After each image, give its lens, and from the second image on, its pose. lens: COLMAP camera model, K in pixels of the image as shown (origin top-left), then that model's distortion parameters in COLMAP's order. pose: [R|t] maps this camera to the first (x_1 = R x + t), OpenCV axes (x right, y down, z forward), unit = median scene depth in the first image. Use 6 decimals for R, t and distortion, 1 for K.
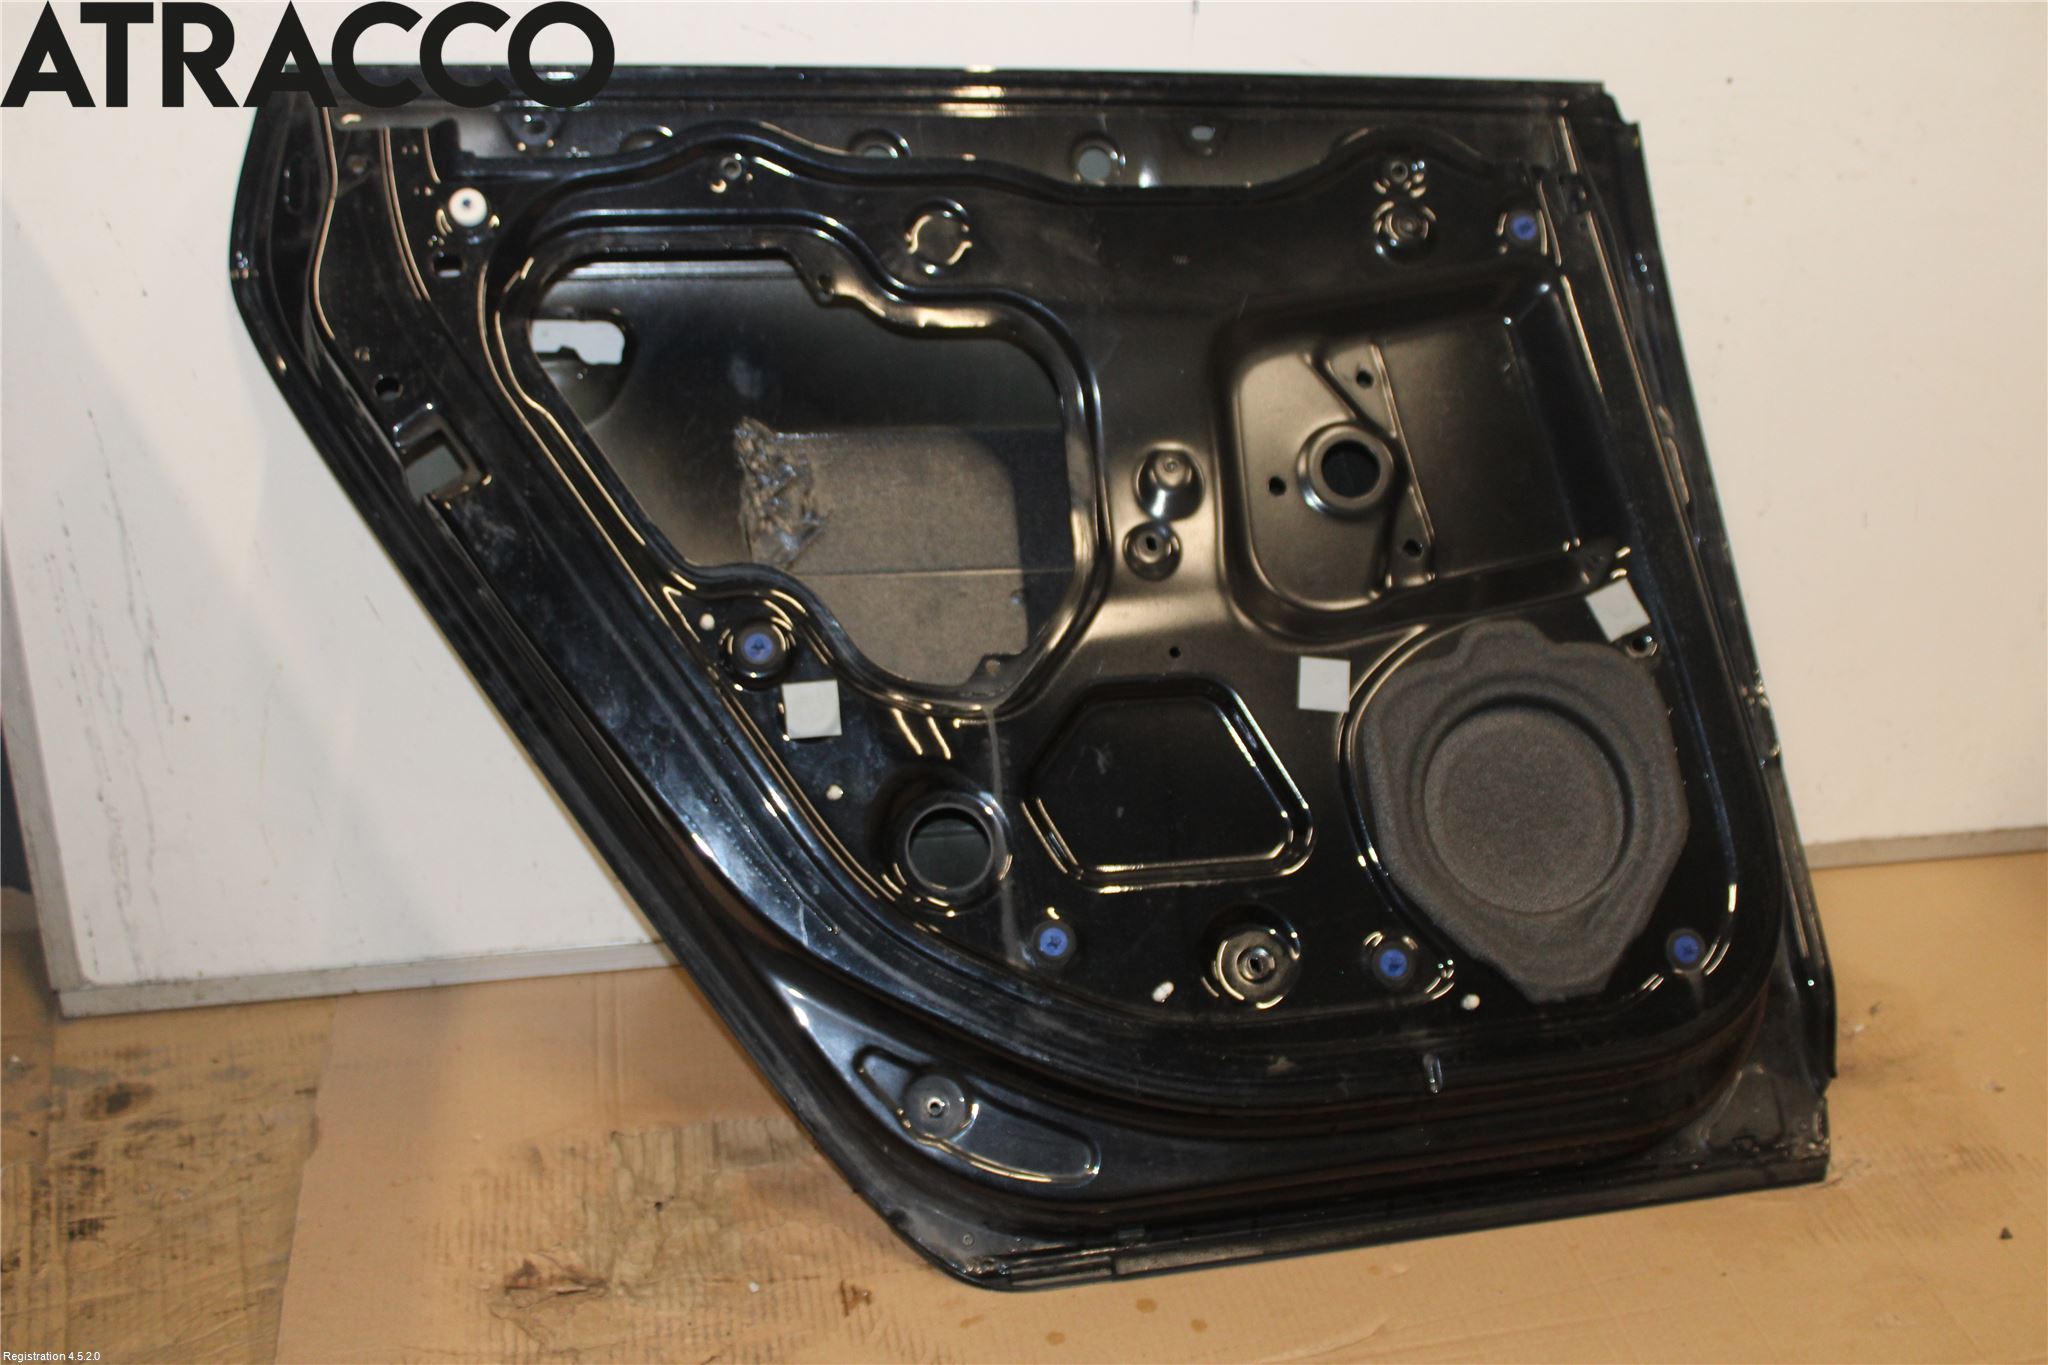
lens RADIAL K [[2278.7, 0, 1023.6], [0, 2278.7, 678.8], [0, 0, 1]] dist [-0.065574, 0.000000]
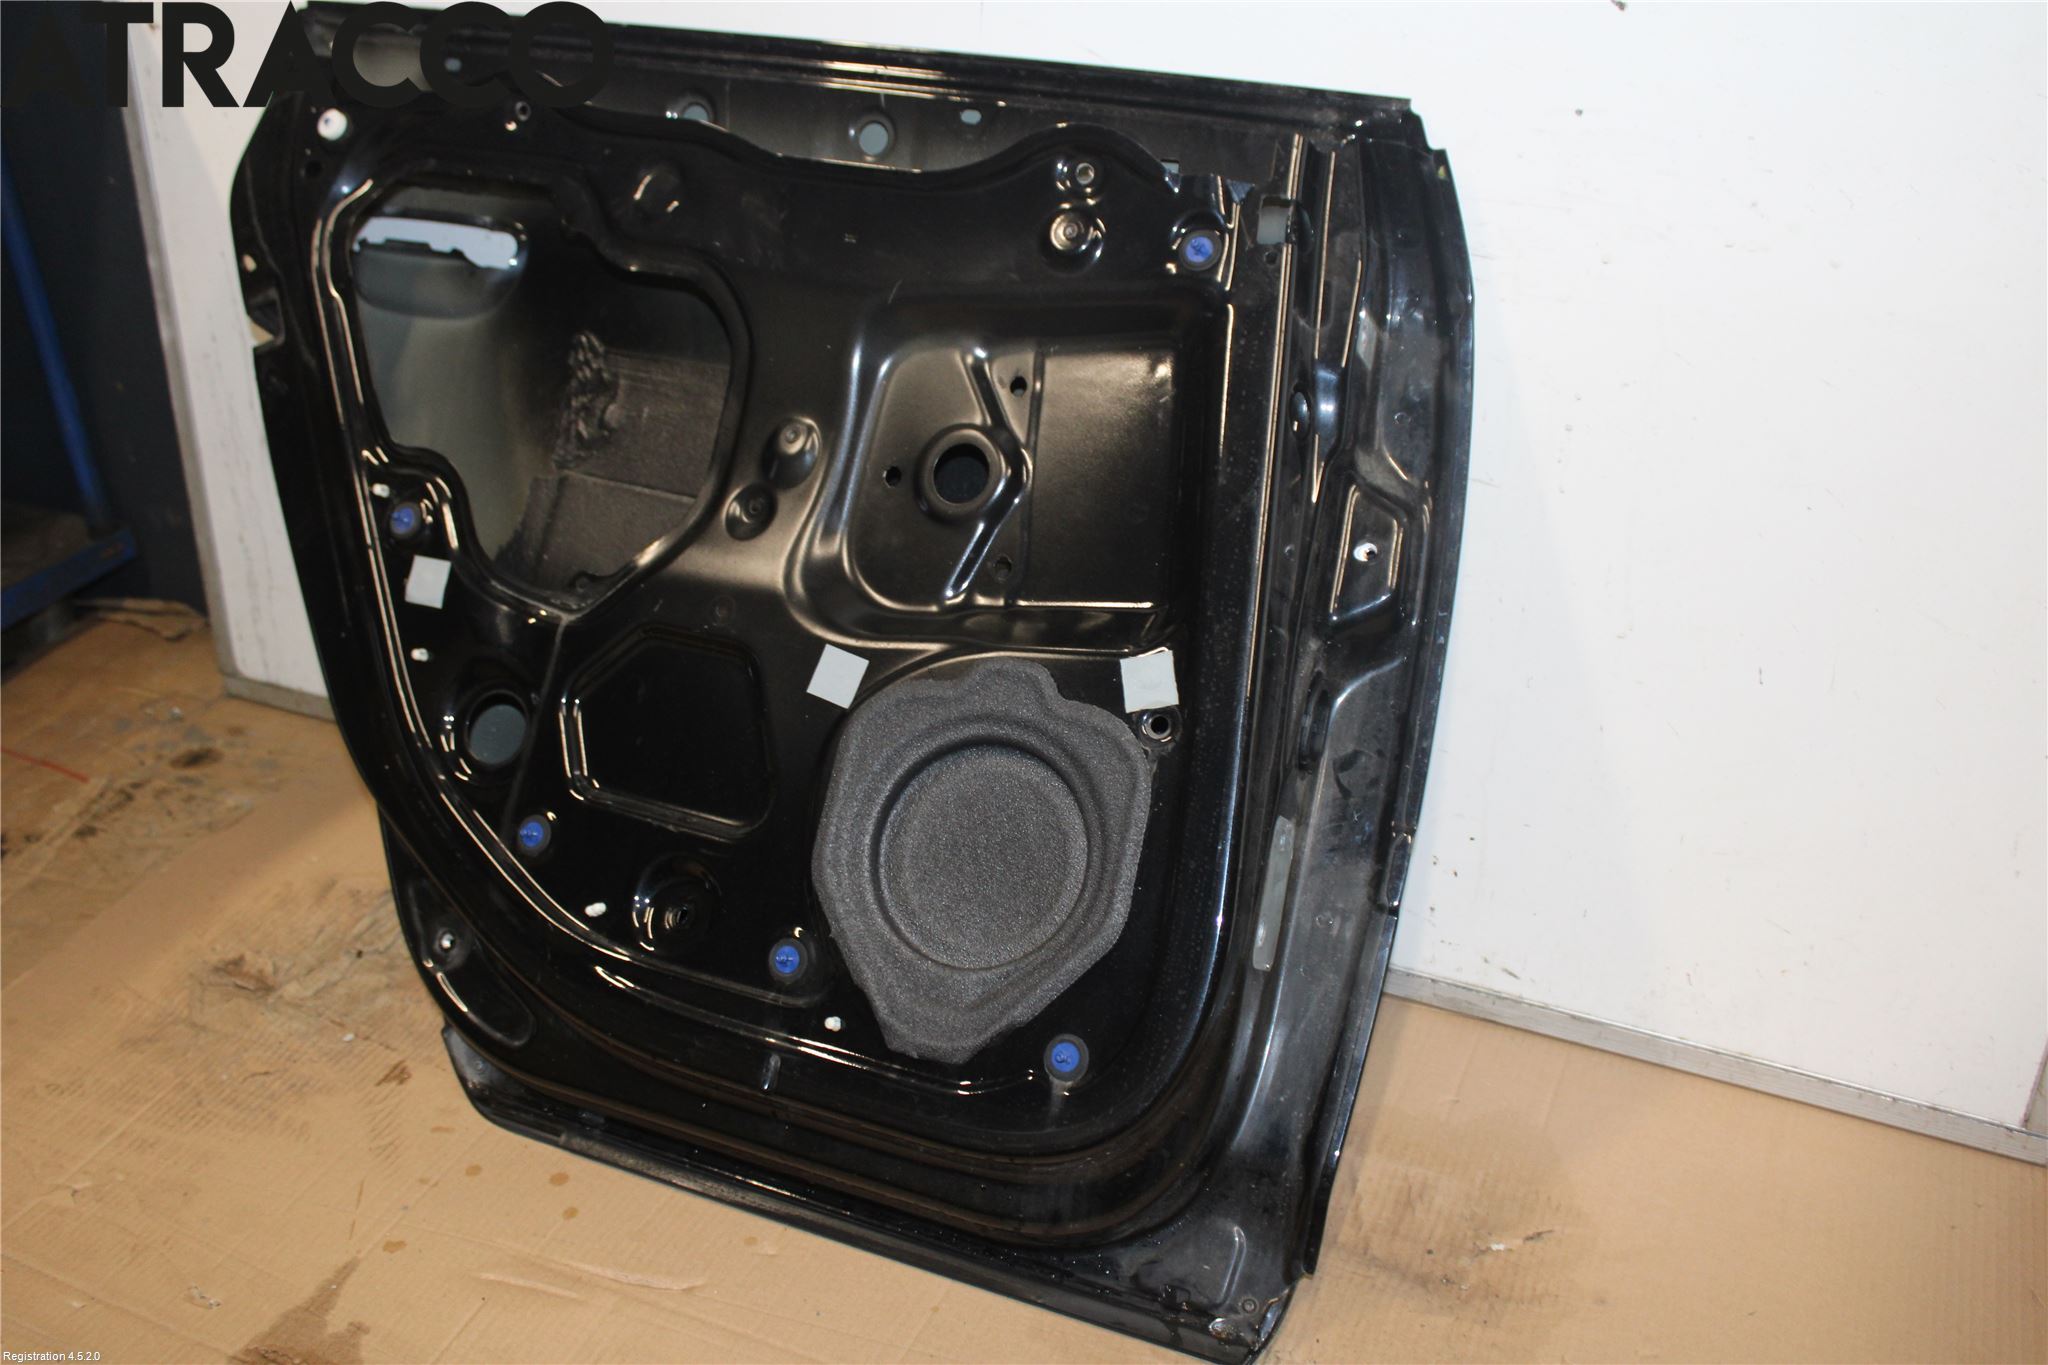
lens RADIAL K [[1969.8, 0, 1033.3], [0, 1969.8, 689.3], [0, 0, 1]] dist [-0.070960, 0.000000]
pose [[0.789904, 0.251925, -0.559094, 0.670128], [-0.216869, 0.967562, 0.129581, -0.120264], [0.573603, 0.018894, 0.818916, 0.333517]]
